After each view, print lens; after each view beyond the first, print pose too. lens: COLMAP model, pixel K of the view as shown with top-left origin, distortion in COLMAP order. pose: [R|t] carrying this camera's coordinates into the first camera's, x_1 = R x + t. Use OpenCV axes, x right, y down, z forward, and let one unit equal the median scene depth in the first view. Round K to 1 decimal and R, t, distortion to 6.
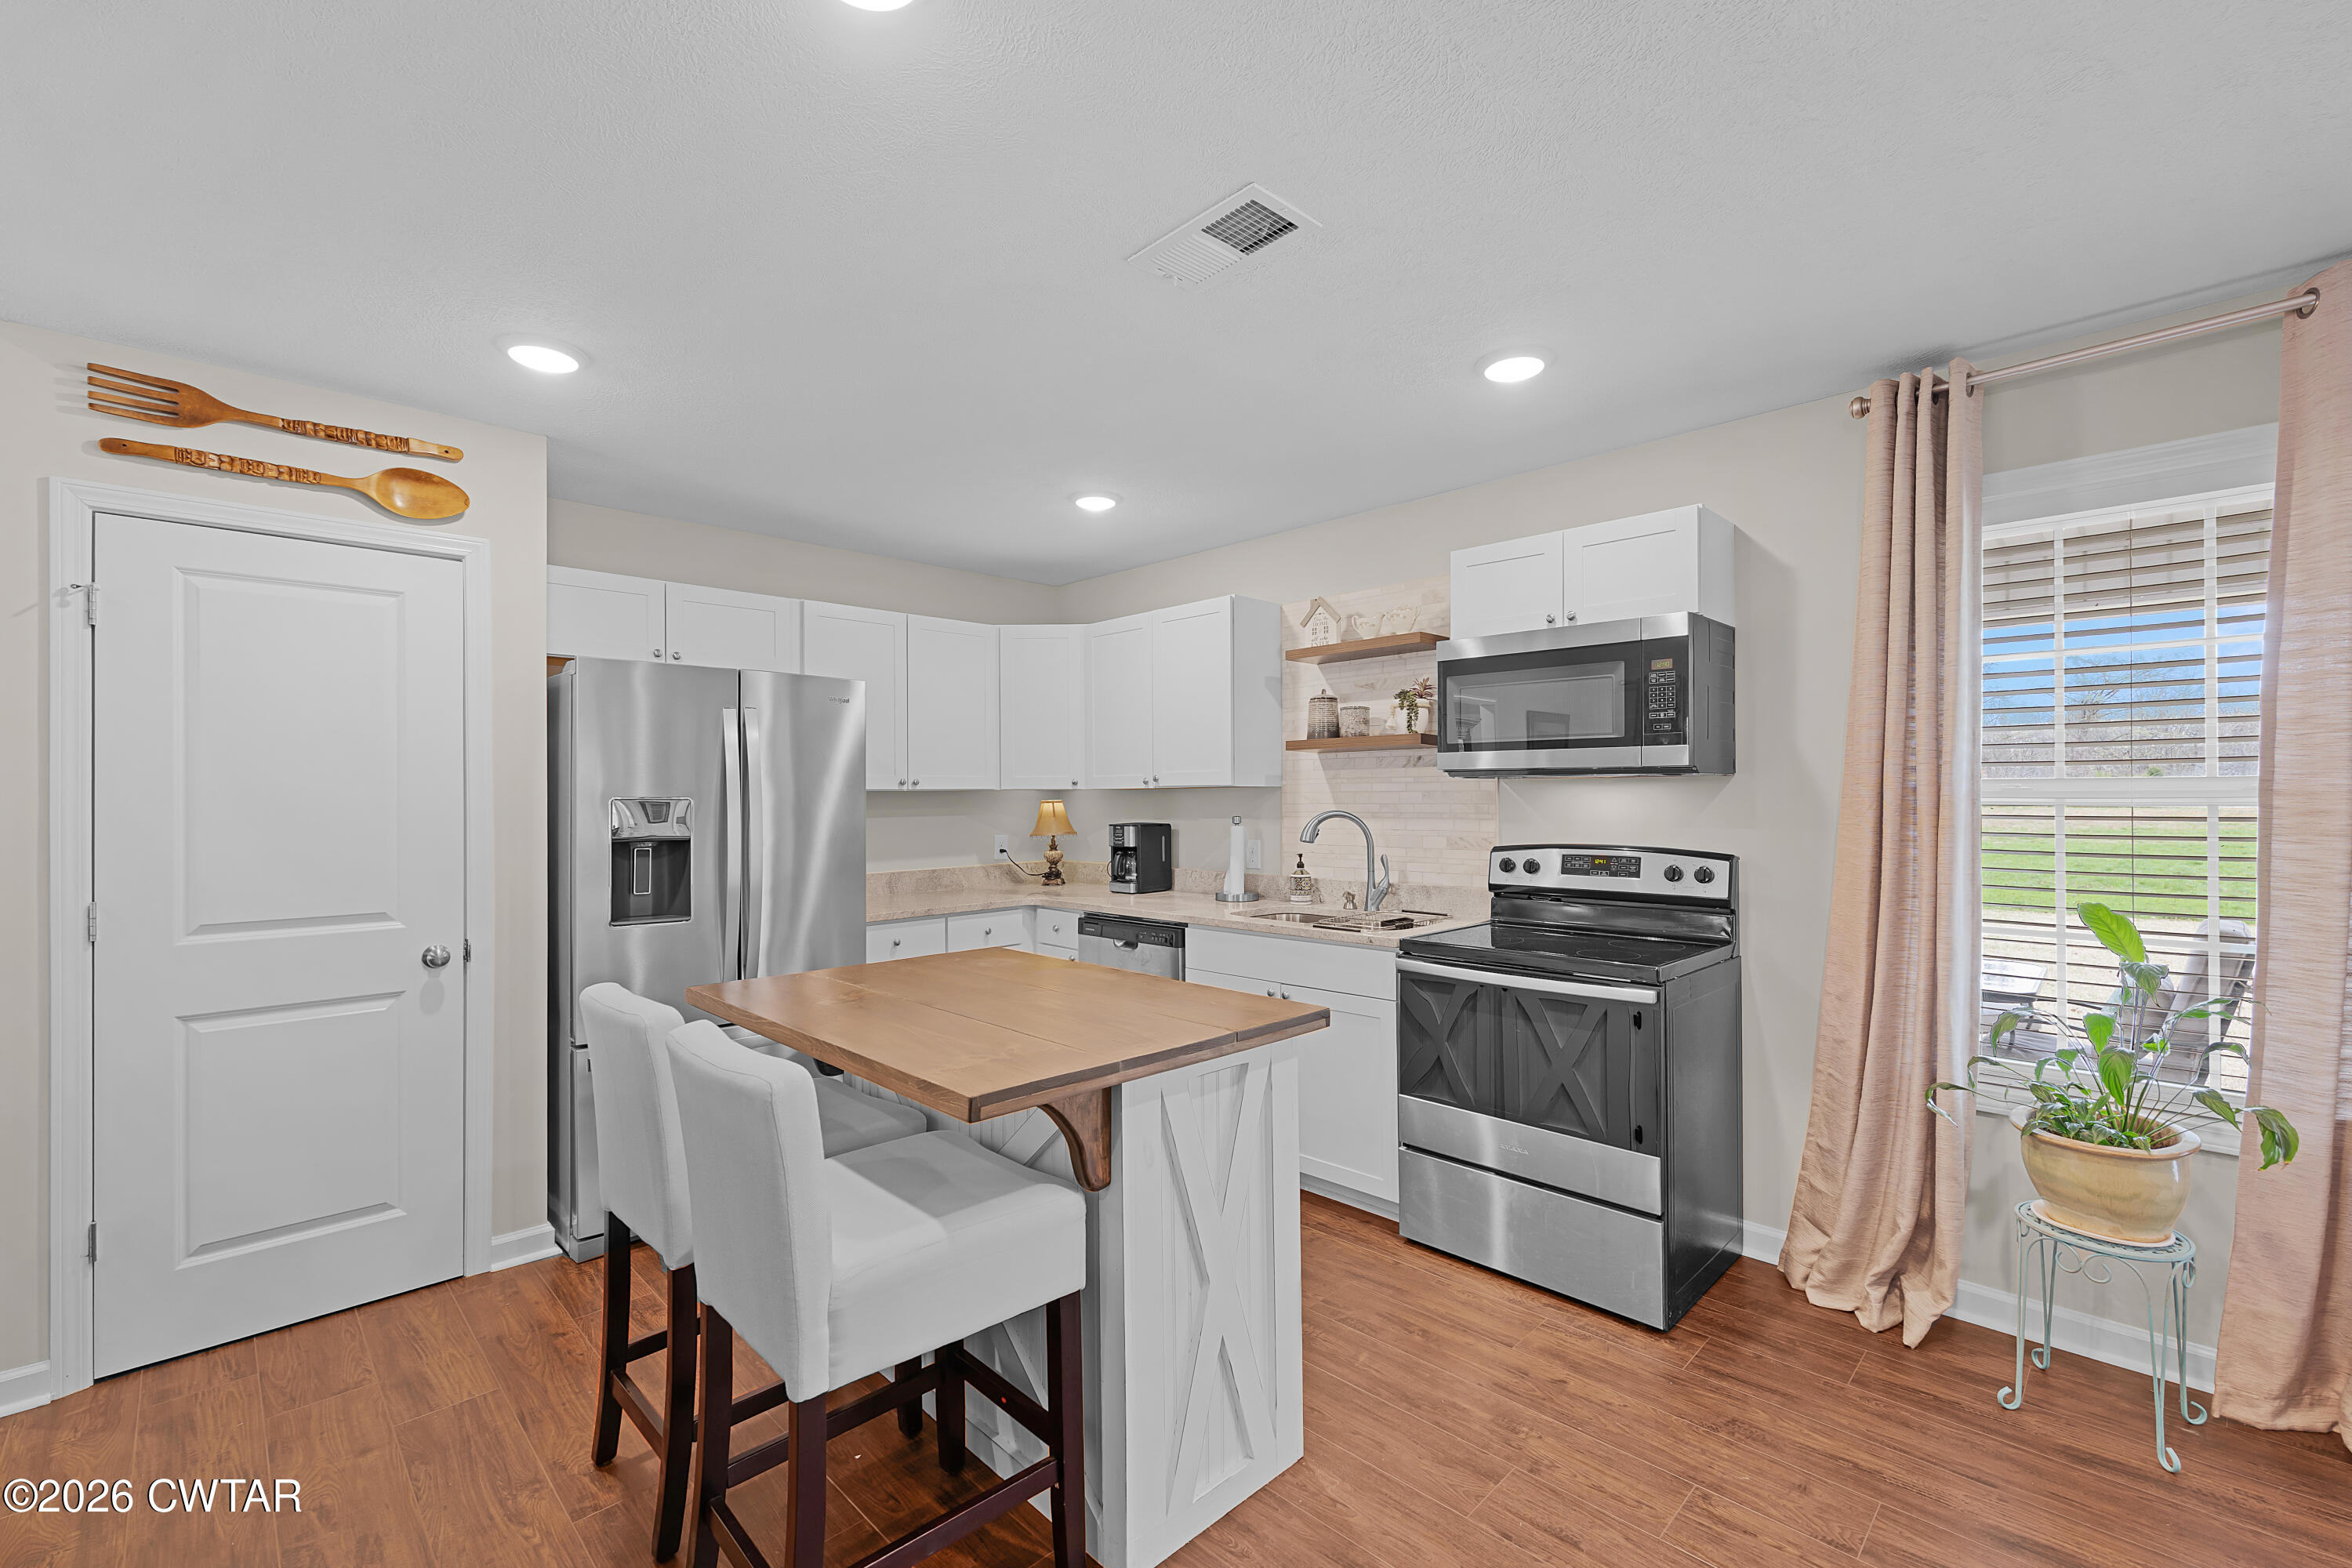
lens RADIAL K [[988.8, 0, 1169.1], [0, 988.8, 791.7], [0, 0, 1]] dist [0.000756, 0.000121]
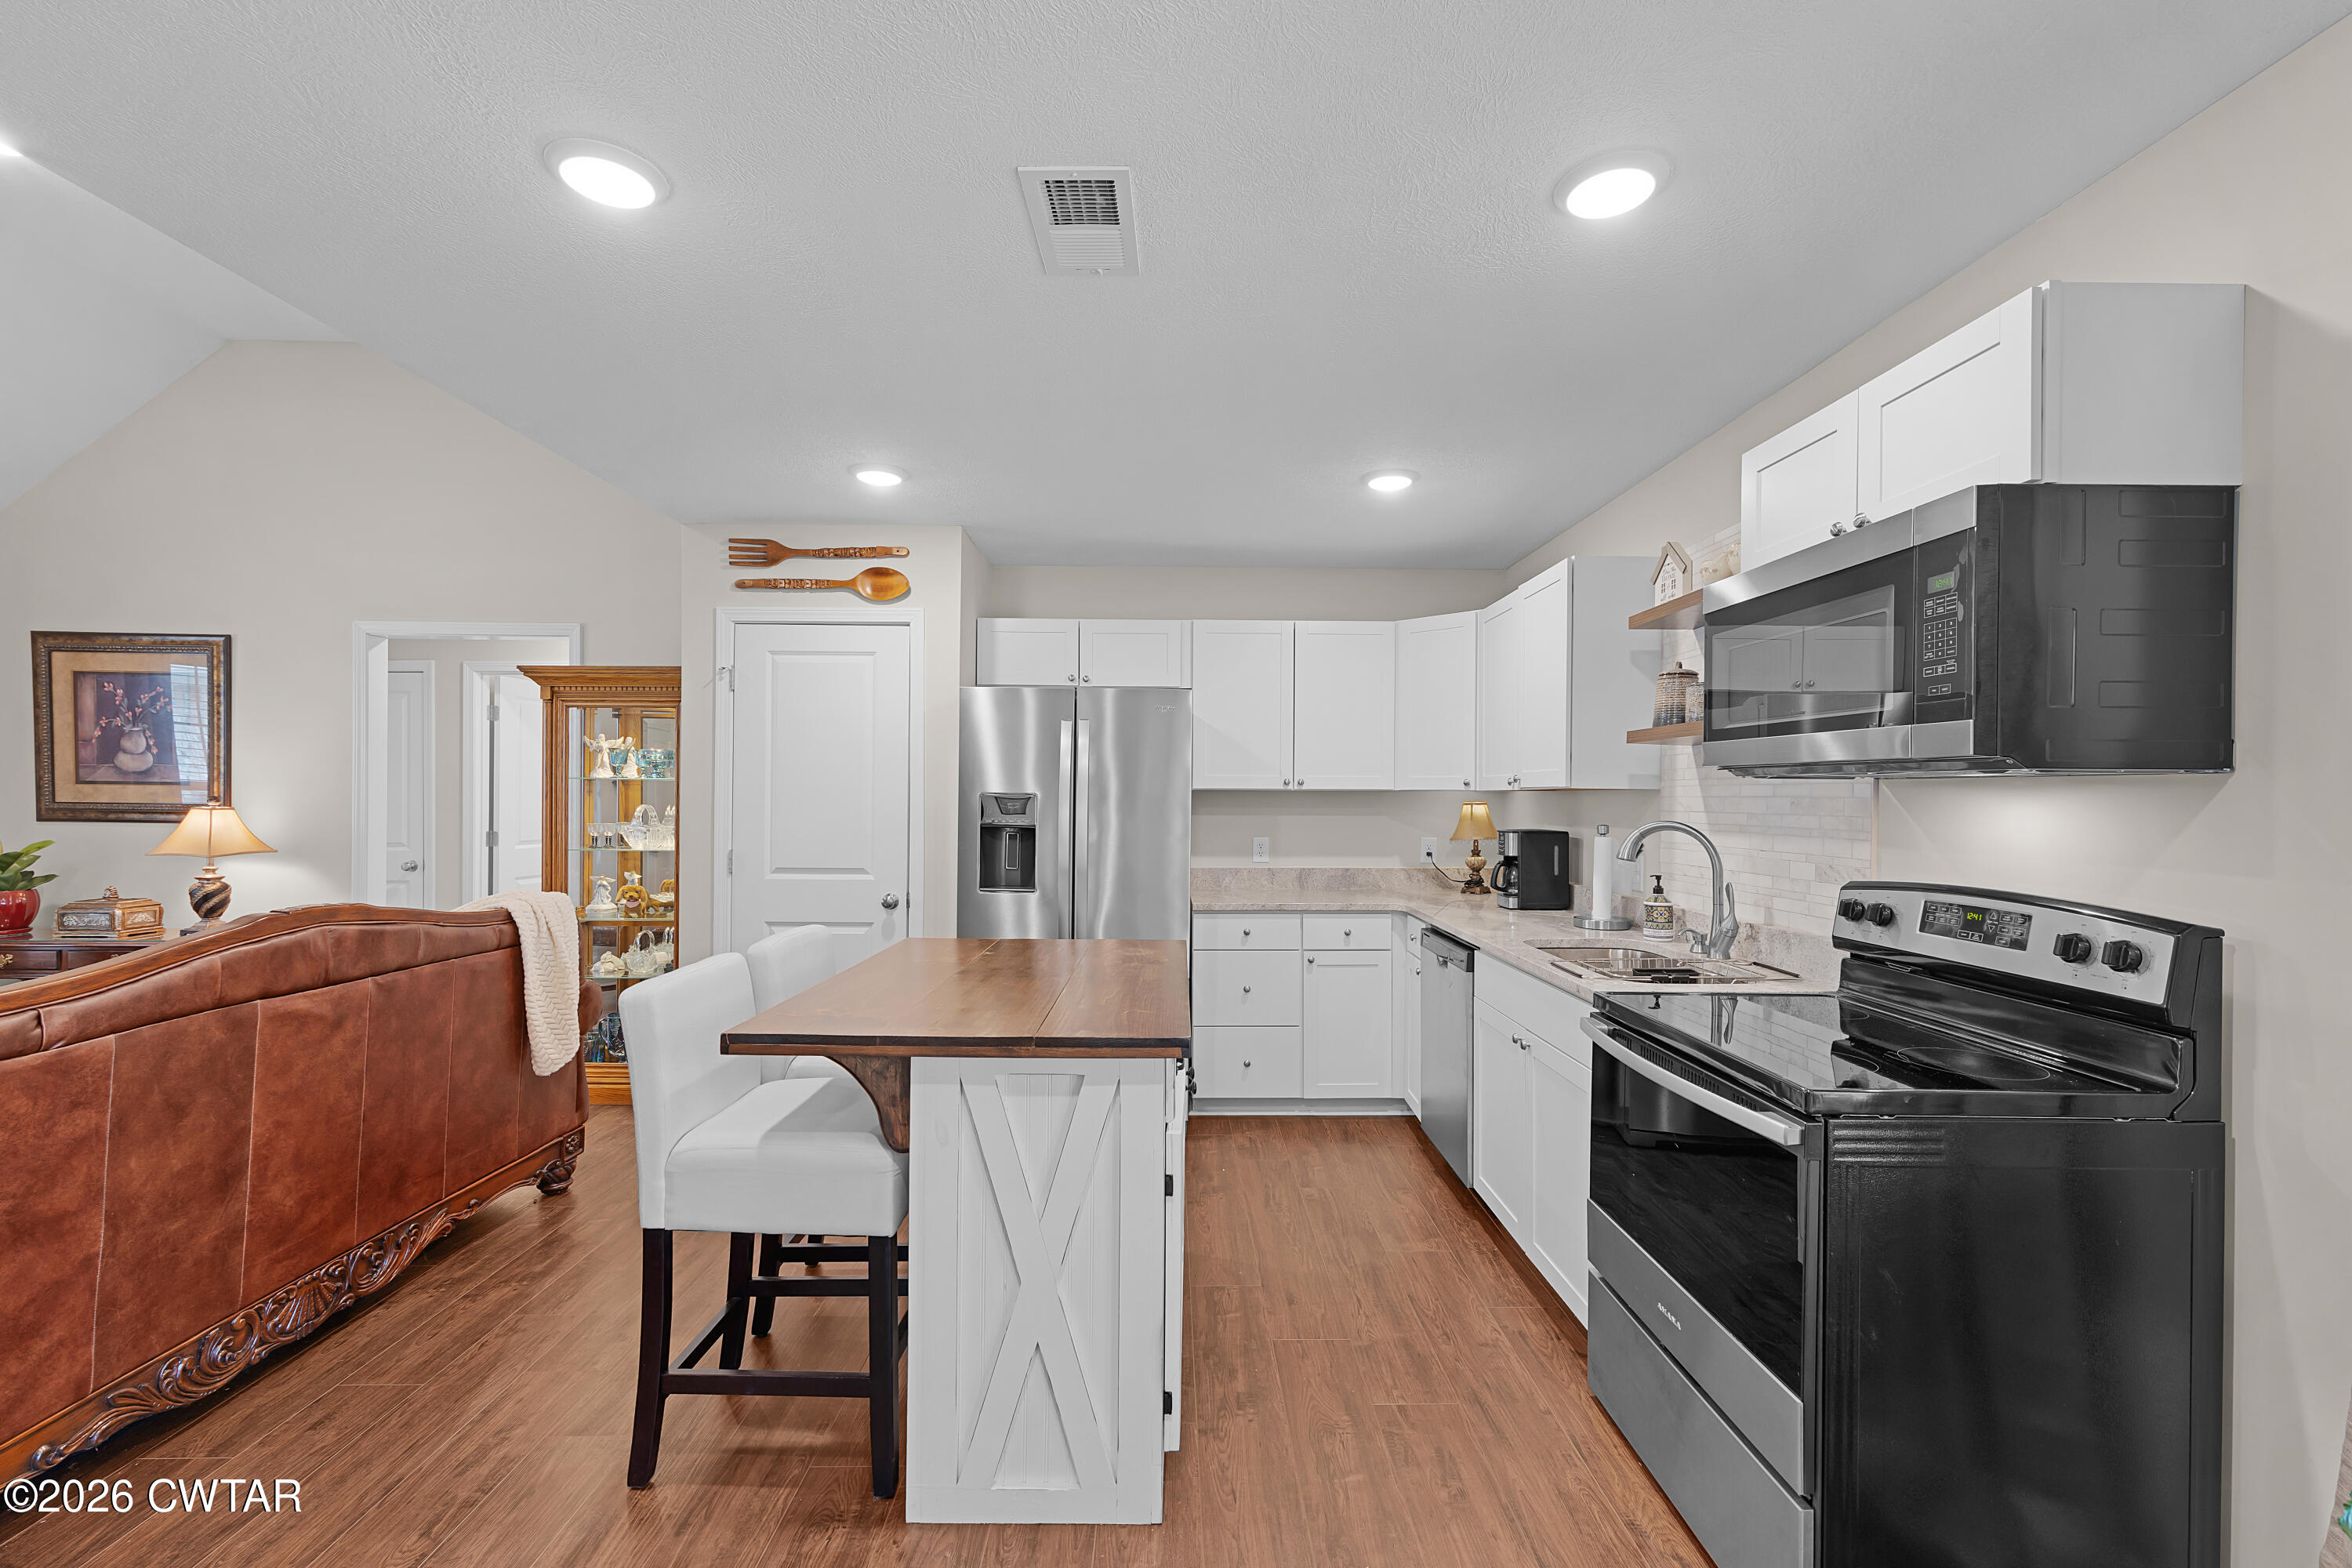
lens RADIAL K [[974.5, 0, 1188.5], [0, 974.5, 794.1], [0, 0, 1]] dist [0.001017, 0.000255]
pose [[0.722931, 0.011198, -0.690829, 0.506102], [-0.009728, 0.999935, 0.006028, -0.002869], [0.690851, 0.002363, 0.722993, 0.243163]]
